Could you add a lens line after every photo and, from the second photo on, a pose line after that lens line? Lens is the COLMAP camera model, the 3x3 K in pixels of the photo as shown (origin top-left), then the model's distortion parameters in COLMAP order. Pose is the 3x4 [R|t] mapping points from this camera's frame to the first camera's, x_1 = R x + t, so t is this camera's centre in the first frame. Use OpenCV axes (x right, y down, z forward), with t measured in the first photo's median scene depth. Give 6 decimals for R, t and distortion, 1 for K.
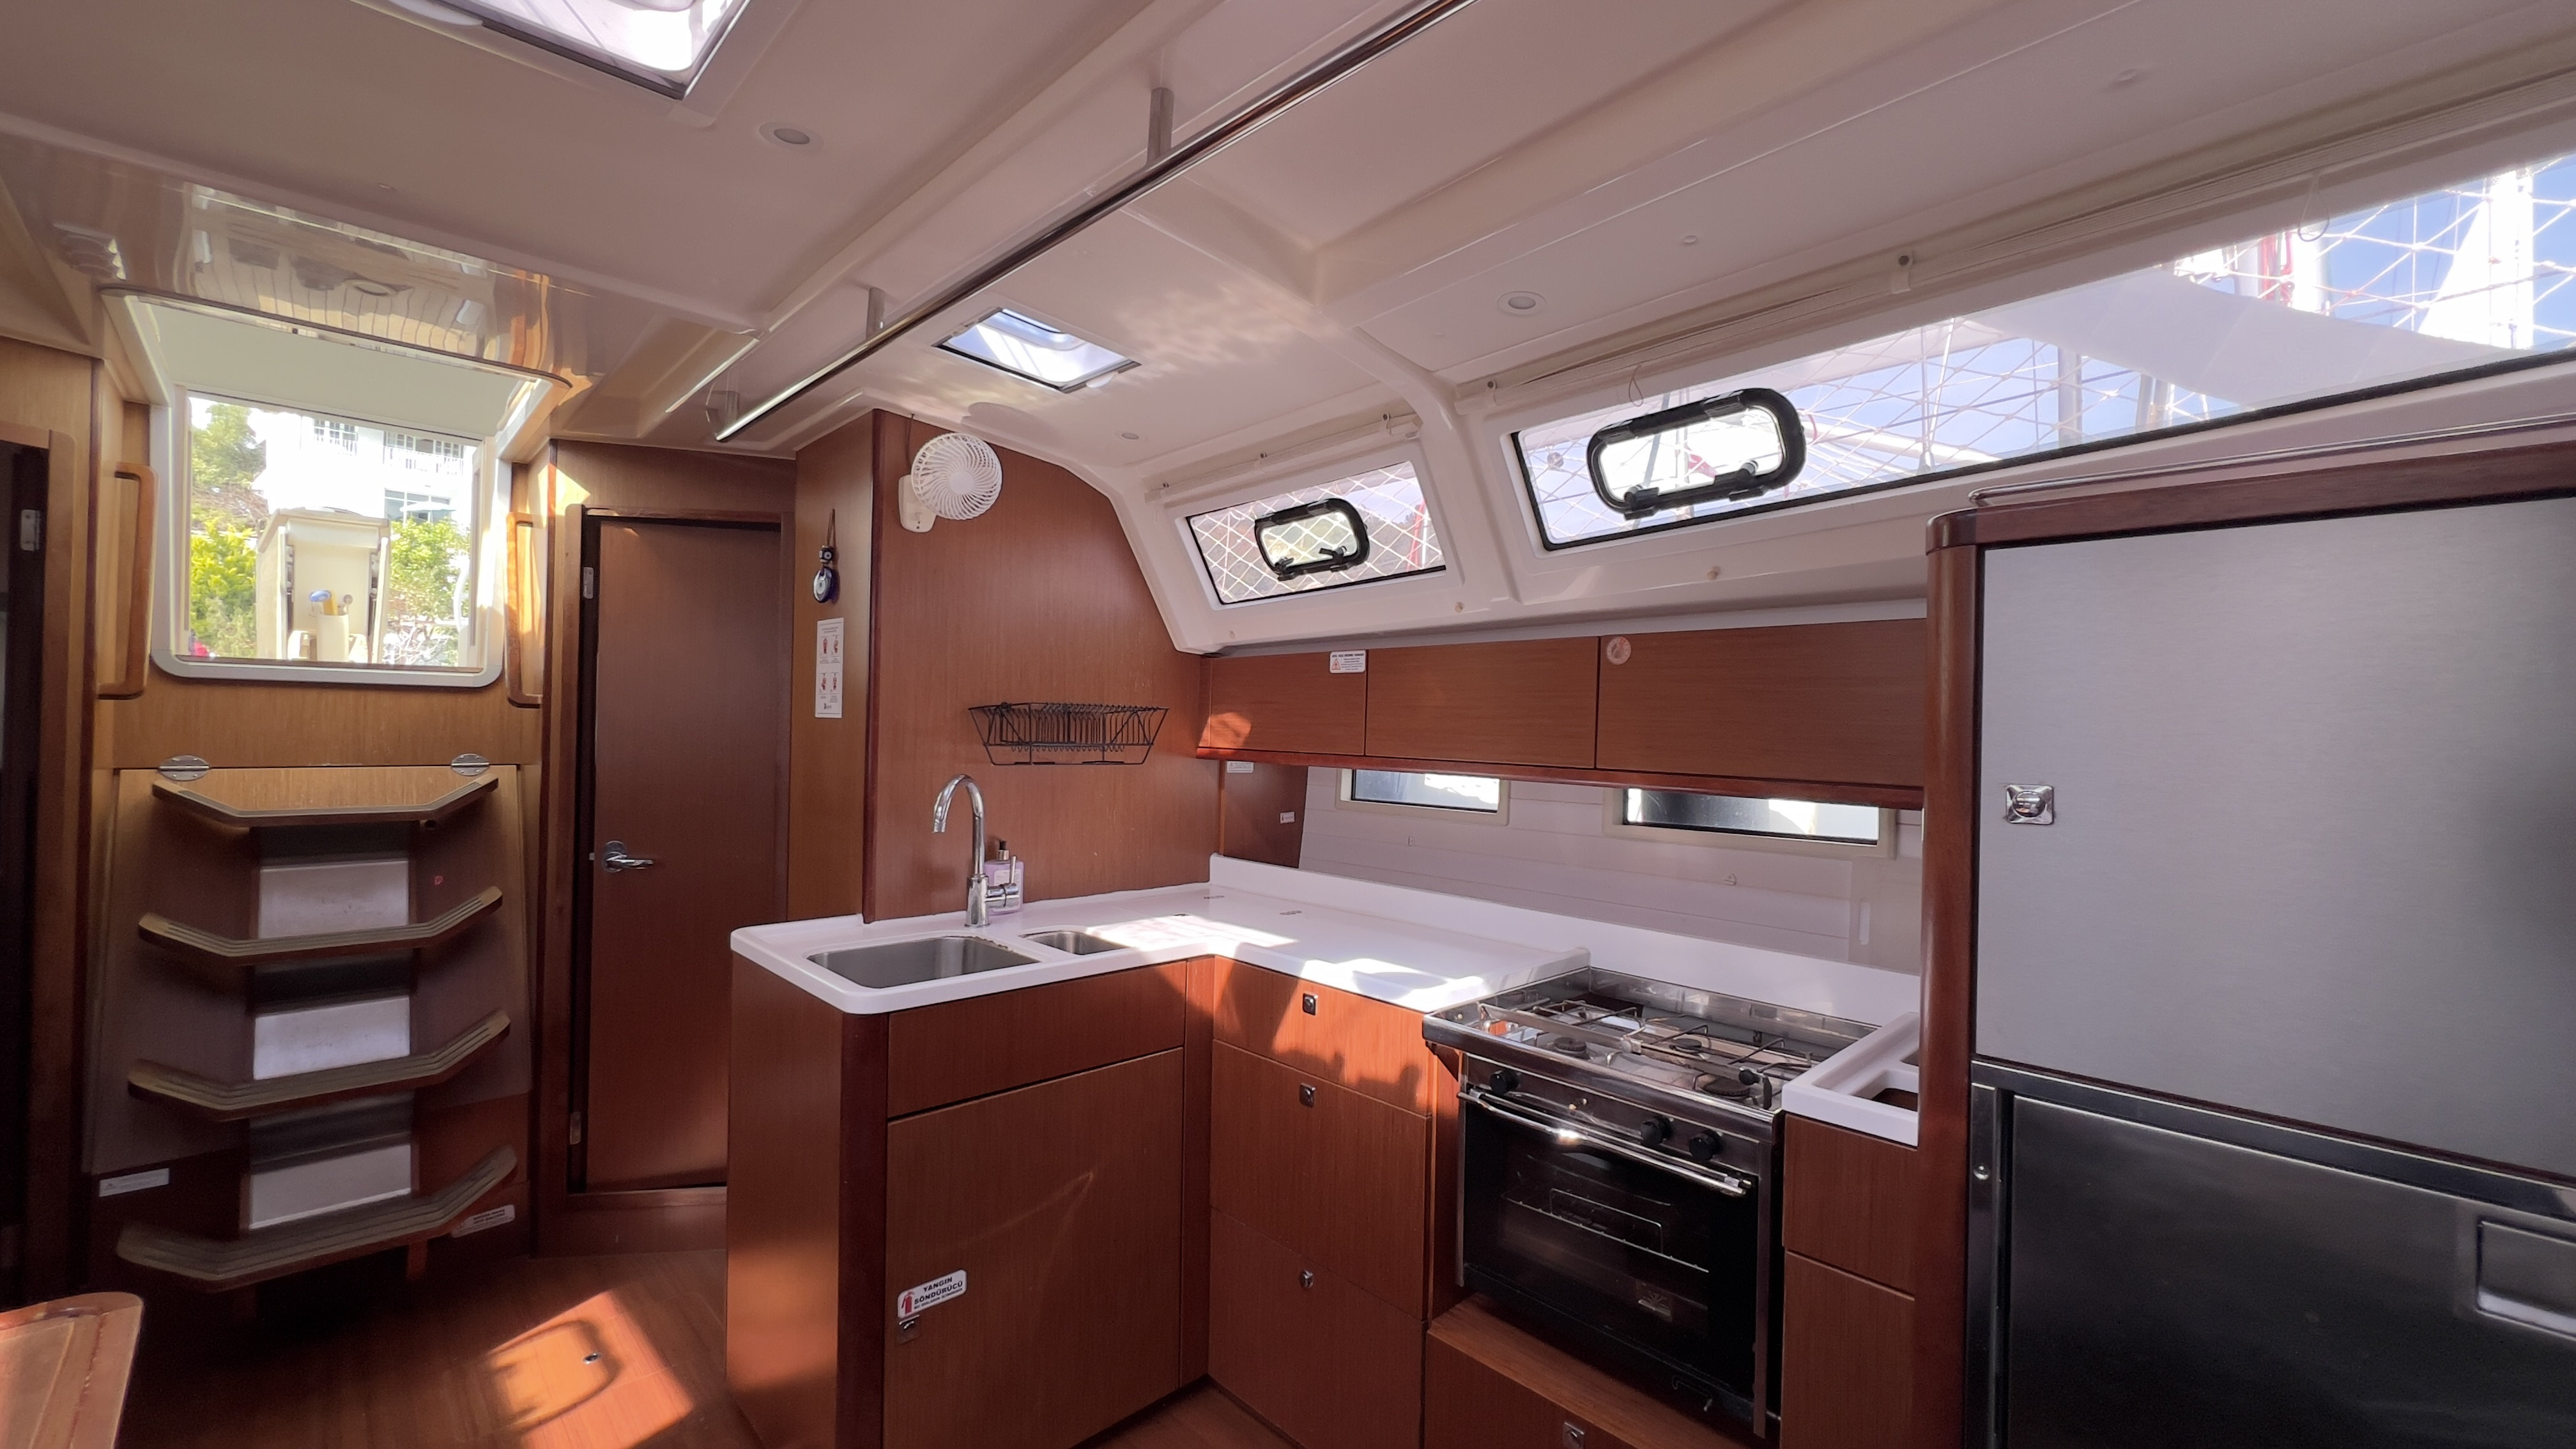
lens RADIAL K [[1028.7, 0, 1281.9], [0, 1028.7, 721.4], [0, 0, 1]] dist [-0.004275, 0.001318]
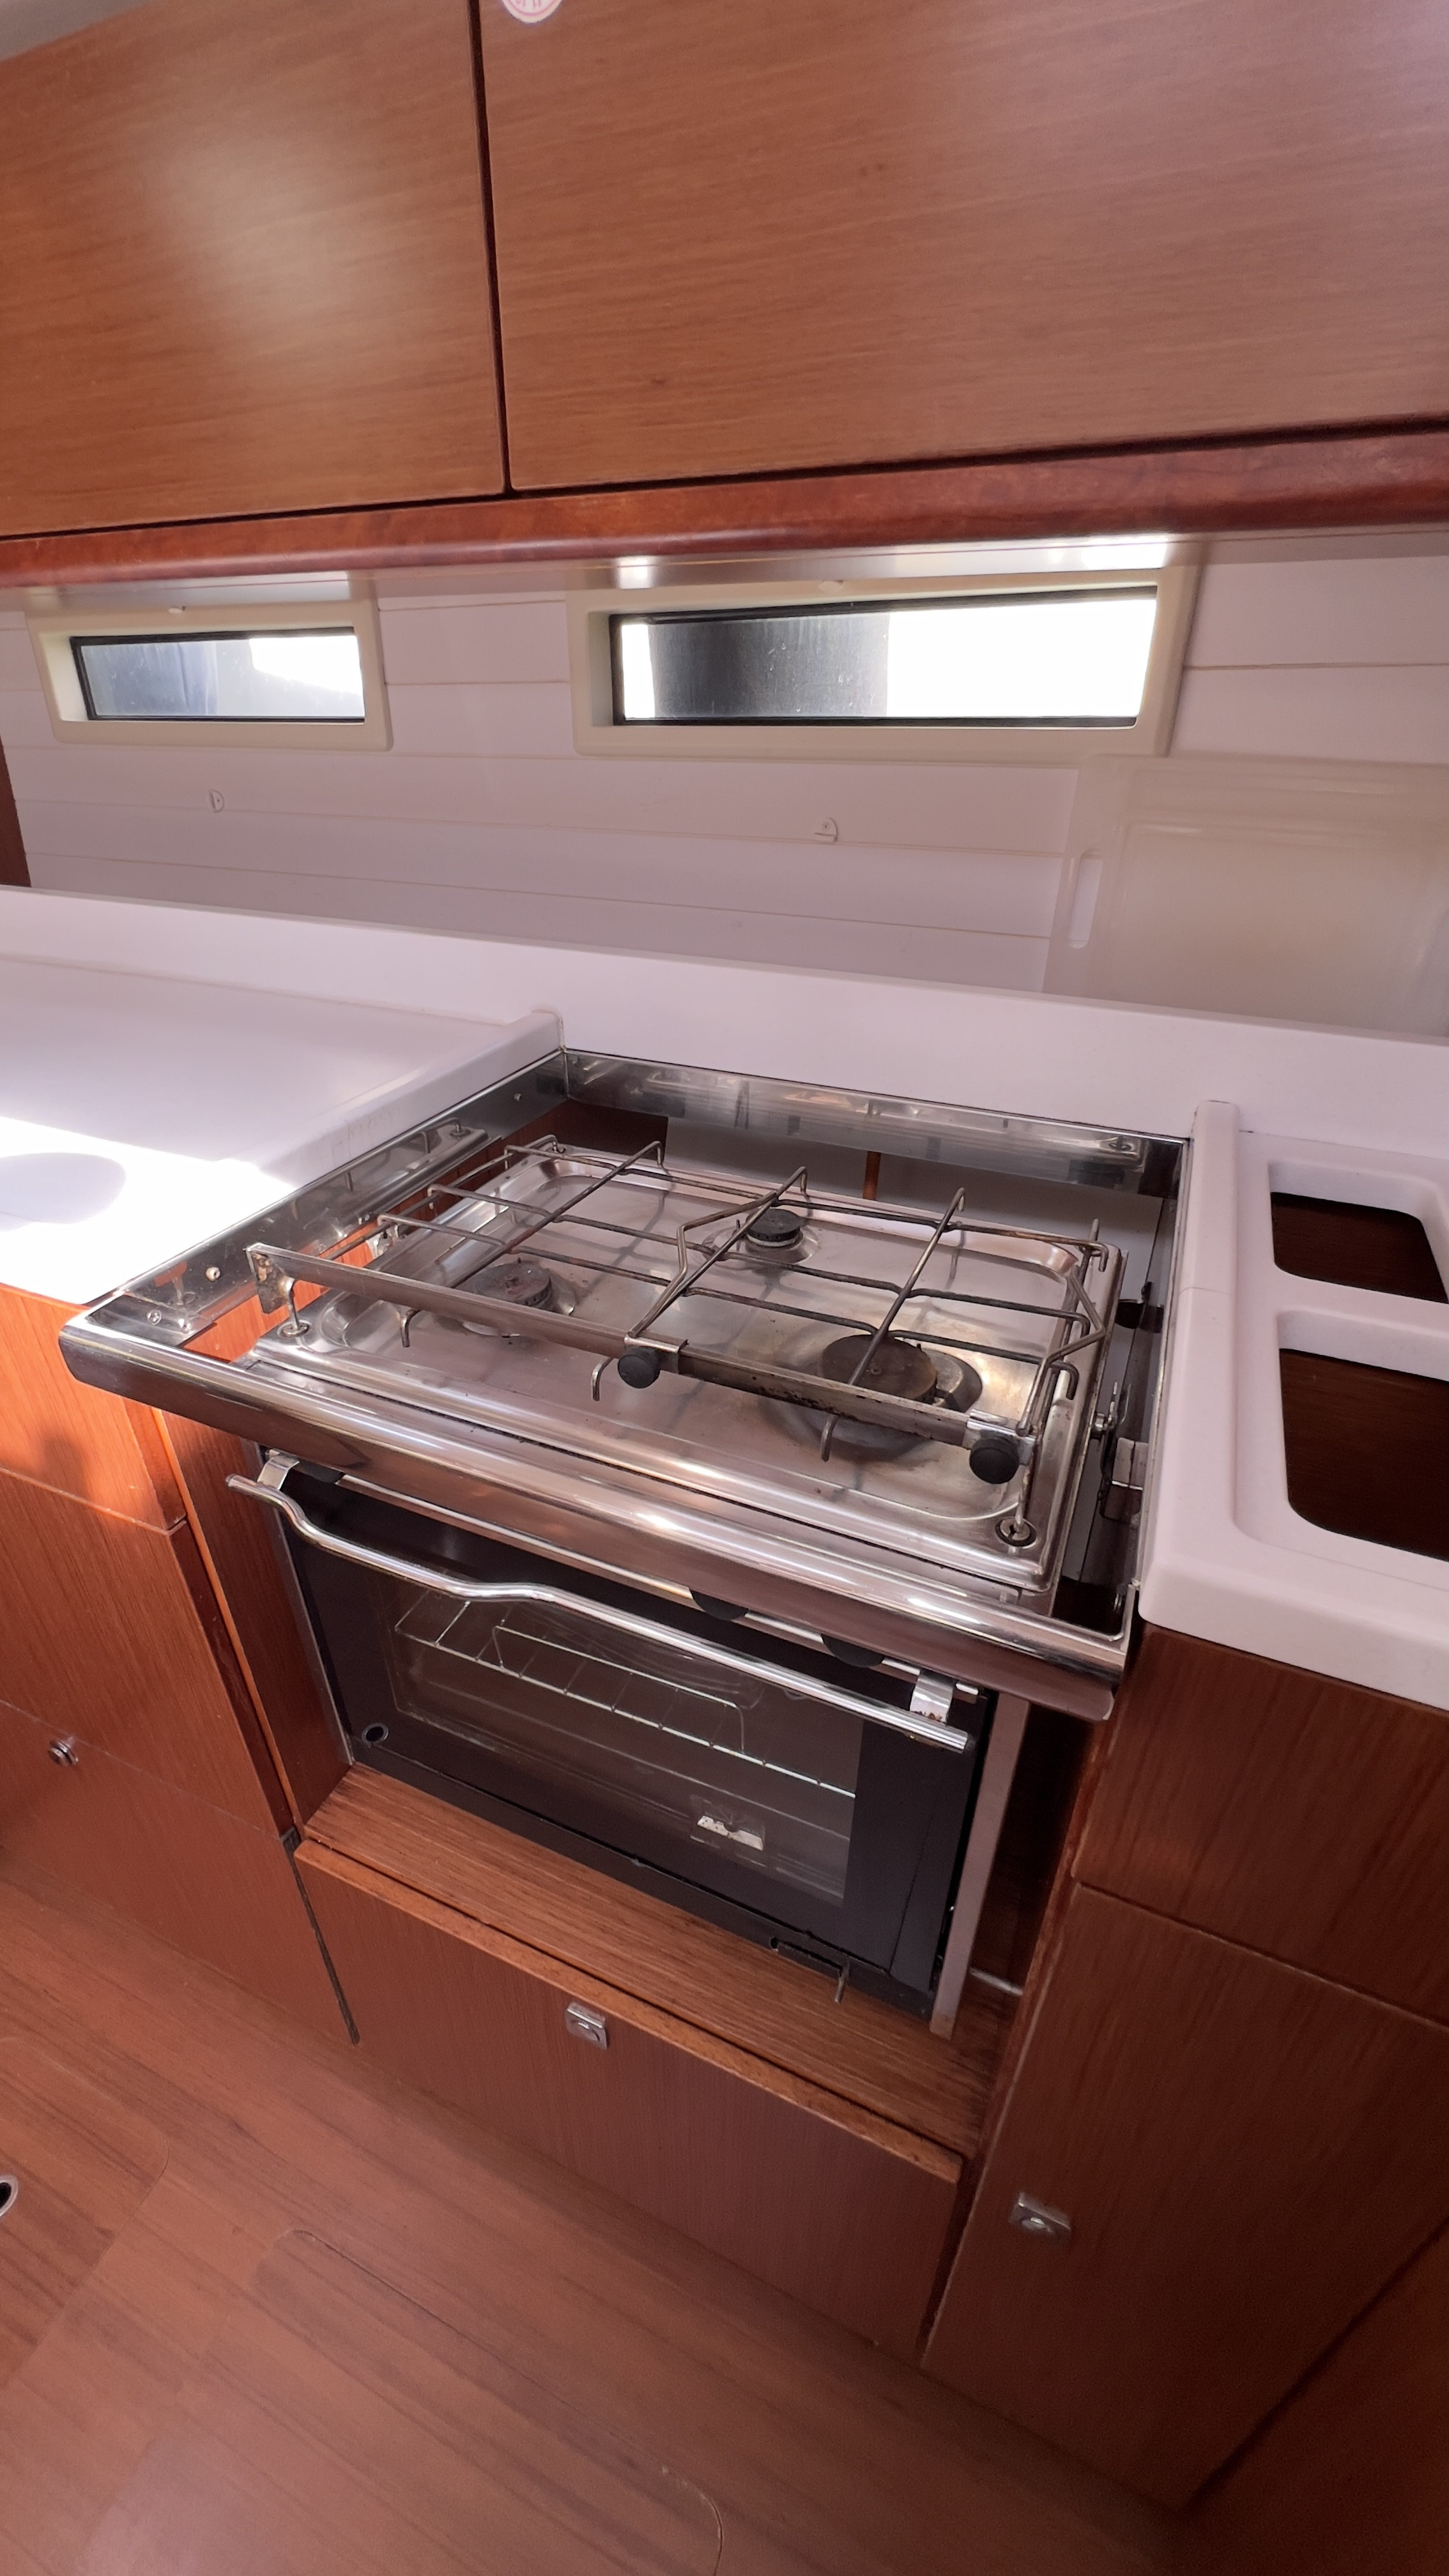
lens RADIAL K [[1038.6, 0, 730.1], [0, 1038.6, 1290.6], [0, 0, 1]] dist [-0.003167, 0.001374]
pose [[0.919657, -0.213395, 0.329687, 0.177139], [0.014416, 0.857269, 0.514667, 0.083381], [-0.392457, -0.468564, 0.791470, 0.505502]]
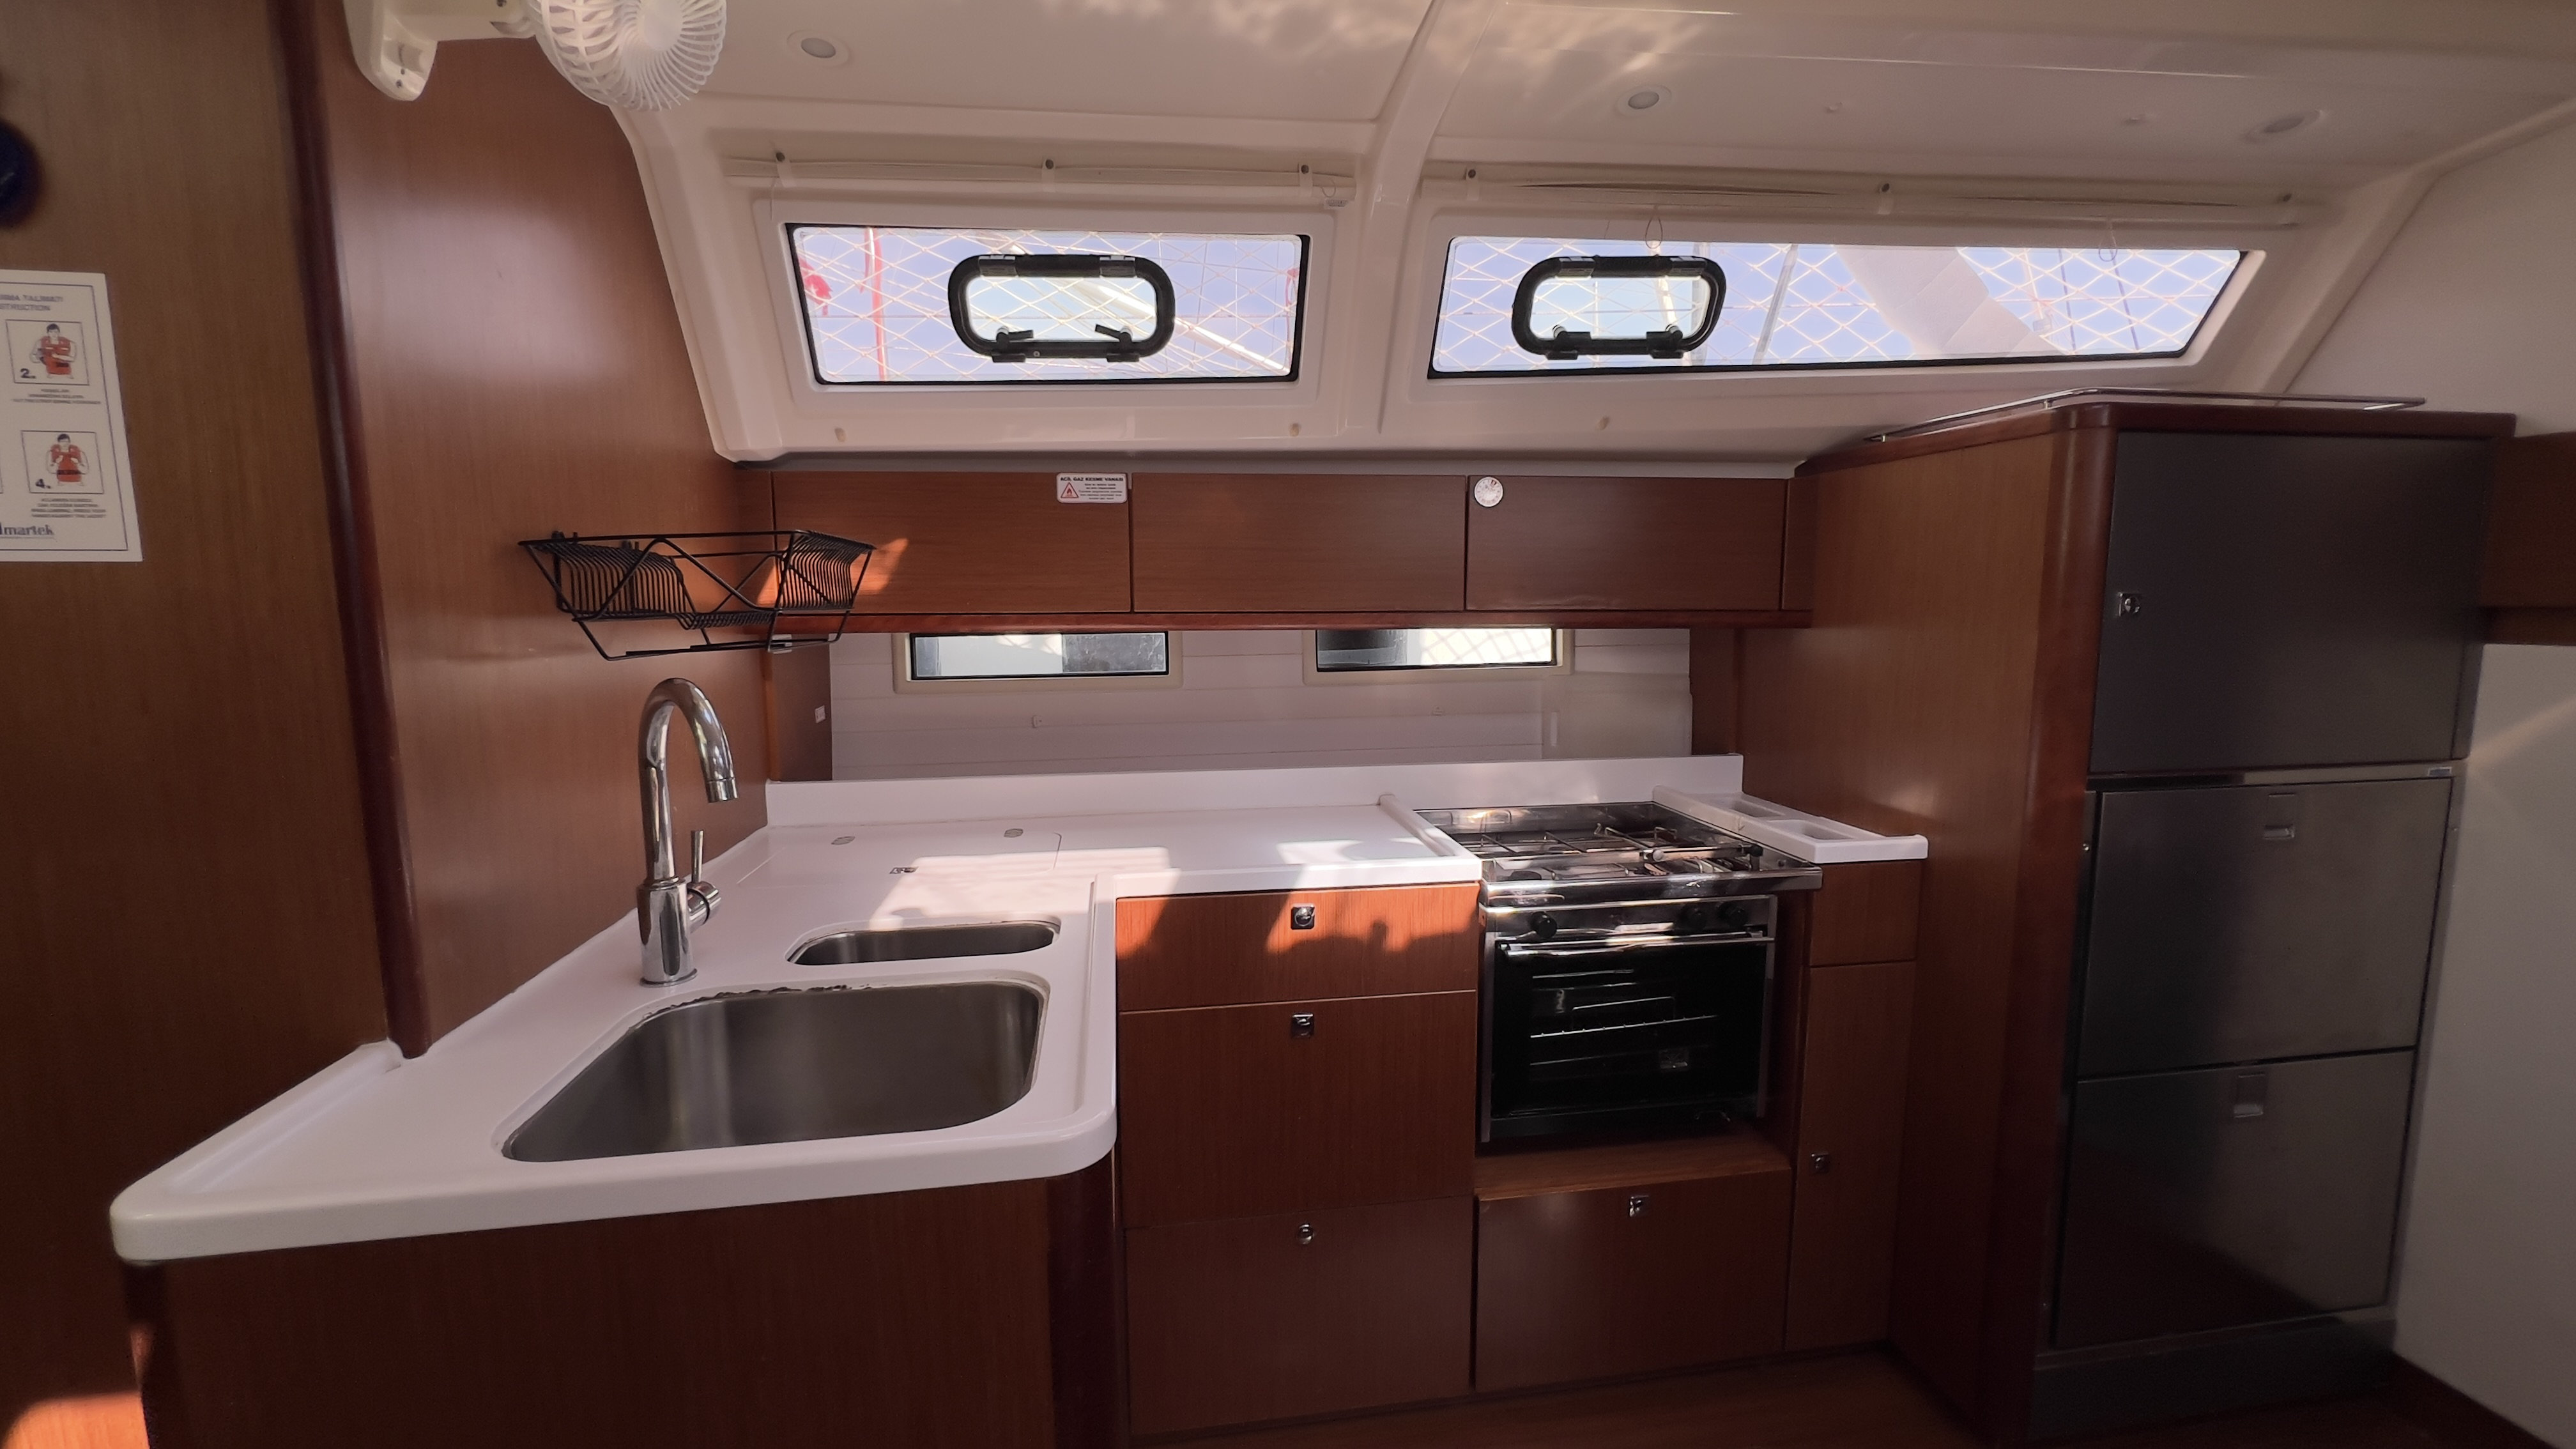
lens RADIAL K [[1038.6, 0, 1287.9], [0, 1038.6, 720.2], [0, 0, 1]] dist [-0.003167, 0.001374]
pose [[0.569714, -0.122282, 0.812695, -0.544749], [0.014615, 0.990220, 0.138748, 0.007595], [-0.821713, -0.067170, 0.565929, 0.489352]]
